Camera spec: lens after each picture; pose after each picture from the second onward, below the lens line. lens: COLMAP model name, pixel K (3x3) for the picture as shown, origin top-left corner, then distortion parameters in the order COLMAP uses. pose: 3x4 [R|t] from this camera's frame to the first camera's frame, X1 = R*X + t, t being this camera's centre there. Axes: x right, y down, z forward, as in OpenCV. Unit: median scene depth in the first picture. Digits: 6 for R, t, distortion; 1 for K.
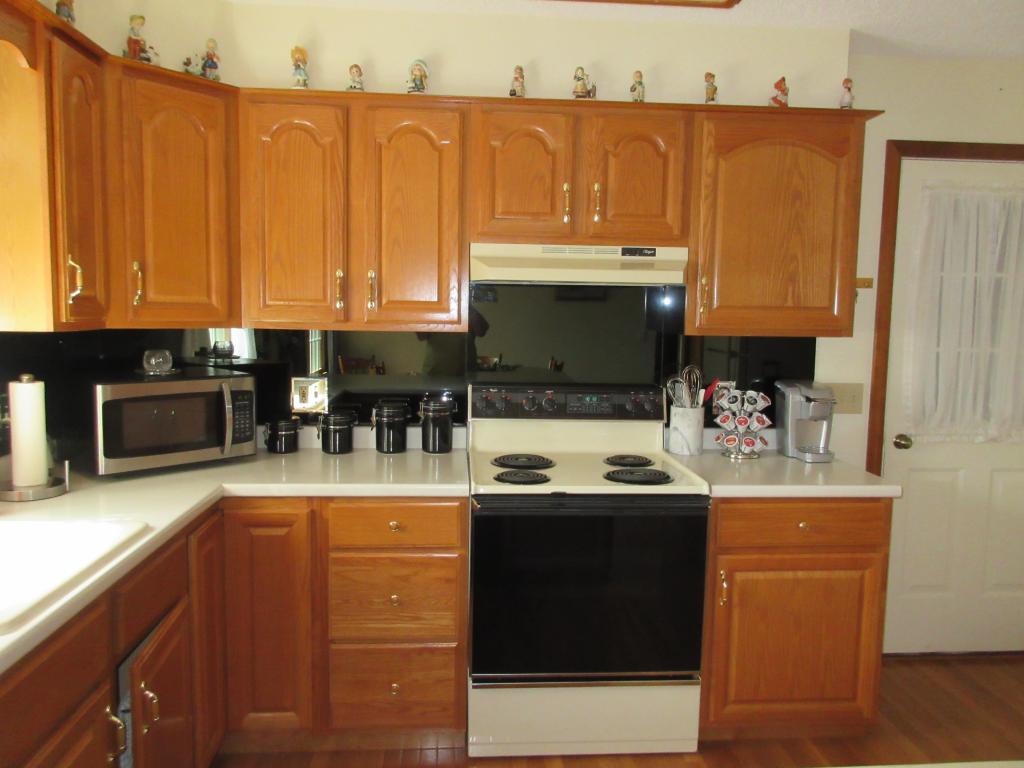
lens RADIAL K [[773.3, 0, 502.0], [0, 773.3, 387.7], [0, 0, 1]] dist [-0.000564, -0.001135]
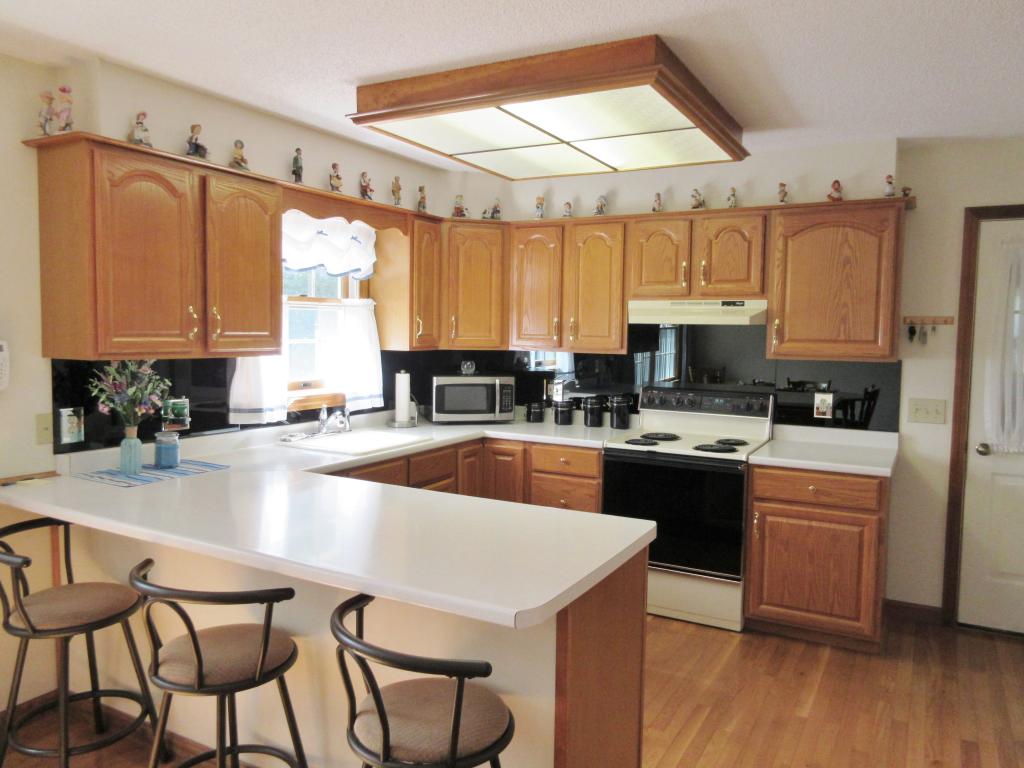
lens RADIAL K [[773.3, 0, 494.0], [0, 773.3, 390.2], [0, 0, 1]] dist [-0.000564, -0.001135]
pose [[0.828777, 0.042423, -0.557968, 0.668420], [-0.055049, 0.998466, -0.005853, 0.031113], [0.556864, 0.035567, 0.829842, -0.541376]]
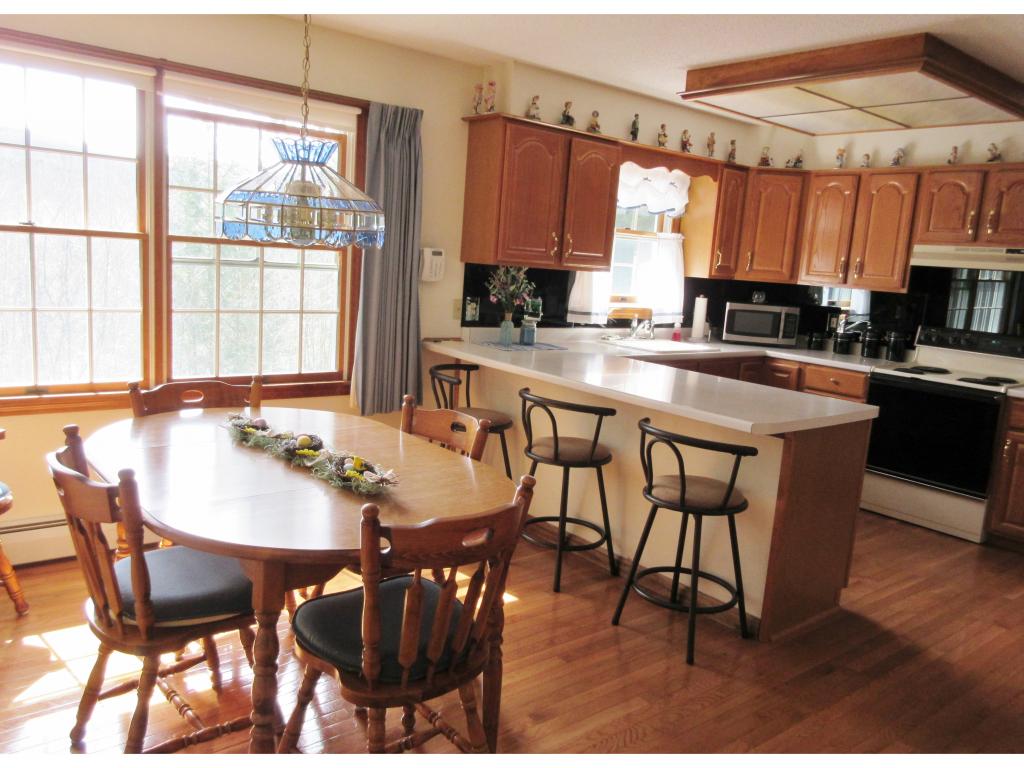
lens RADIAL K [[773.3, 0, 508.2], [0, 773.3, 386.2], [0, 0, 1]] dist [-0.000564, -0.001135]
pose [[0.570616, 0.161183, -0.805244, 0.966738], [-0.136797, 0.985505, 0.100328, 0.095104], [0.809743, 0.052907, 0.584394, -0.862154]]
